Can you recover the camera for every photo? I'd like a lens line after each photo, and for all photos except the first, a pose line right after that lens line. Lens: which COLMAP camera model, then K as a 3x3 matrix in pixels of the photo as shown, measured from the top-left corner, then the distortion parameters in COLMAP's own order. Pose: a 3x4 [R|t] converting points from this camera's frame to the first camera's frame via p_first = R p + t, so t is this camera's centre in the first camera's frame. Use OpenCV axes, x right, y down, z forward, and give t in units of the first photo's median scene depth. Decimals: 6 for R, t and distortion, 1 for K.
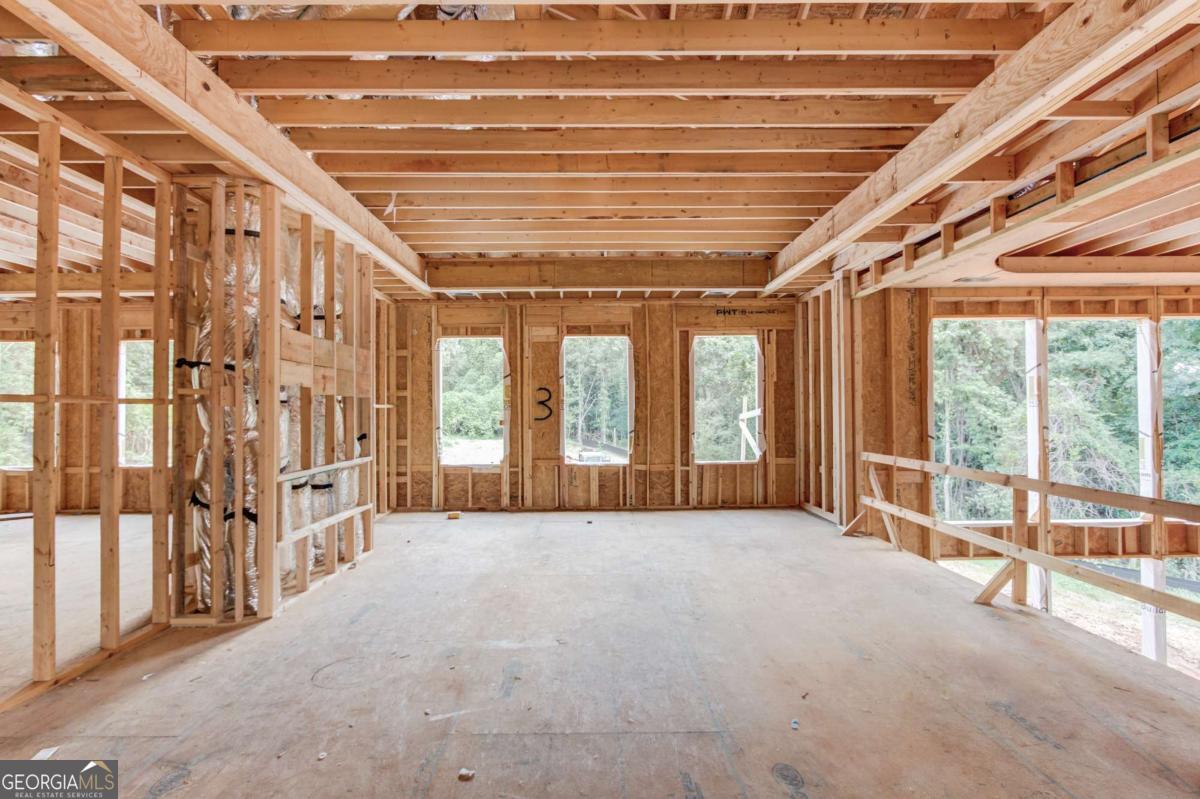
lens RADIAL K [[568.8, 0, 590.5], [0, 568.8, 401.0], [0, 0, 1]] dist [-0.017995, 0.011570]
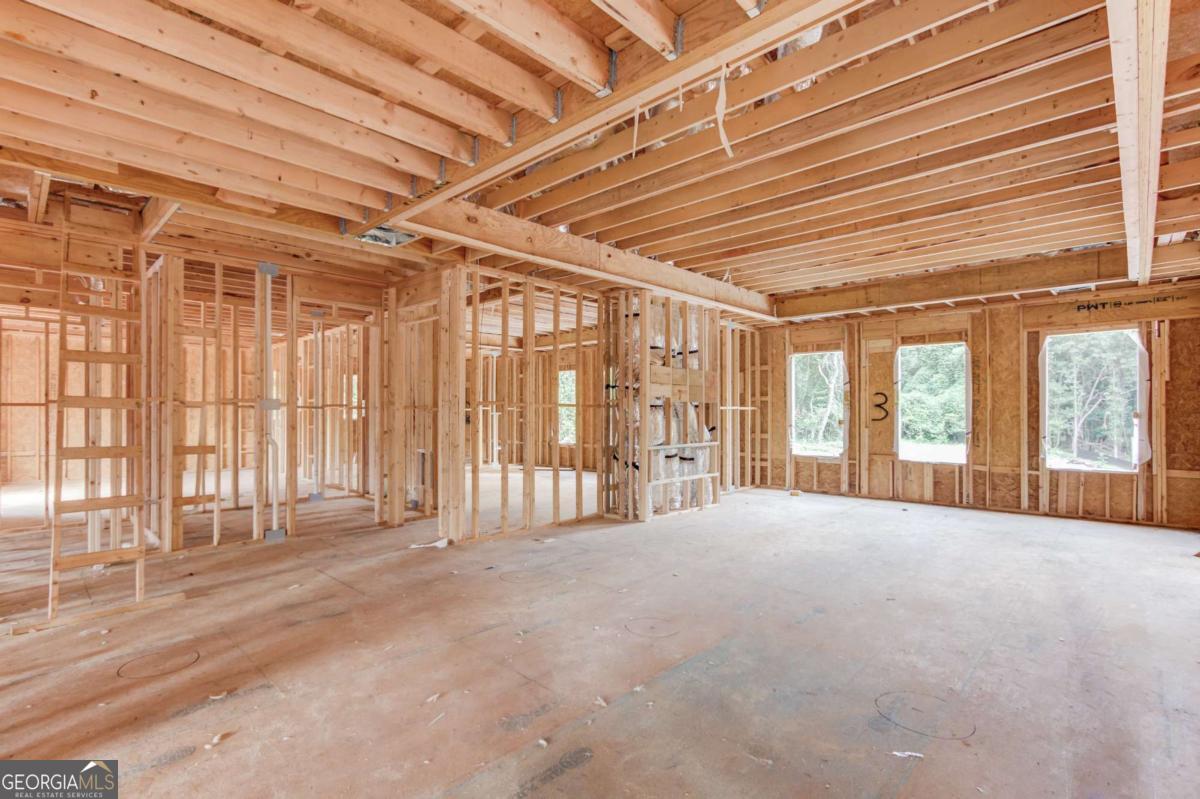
lens RADIAL K [[567.7, 0, 594.8], [0, 567.7, 407.7], [0, 0, 1]] dist [0.001005, -0.000643]
pose [[0.722095, 0.001760, -0.691791, 0.297420], [0.004768, 0.999960, 0.007521, -0.004101], [0.691777, -0.008730, 0.722058, -0.225845]]
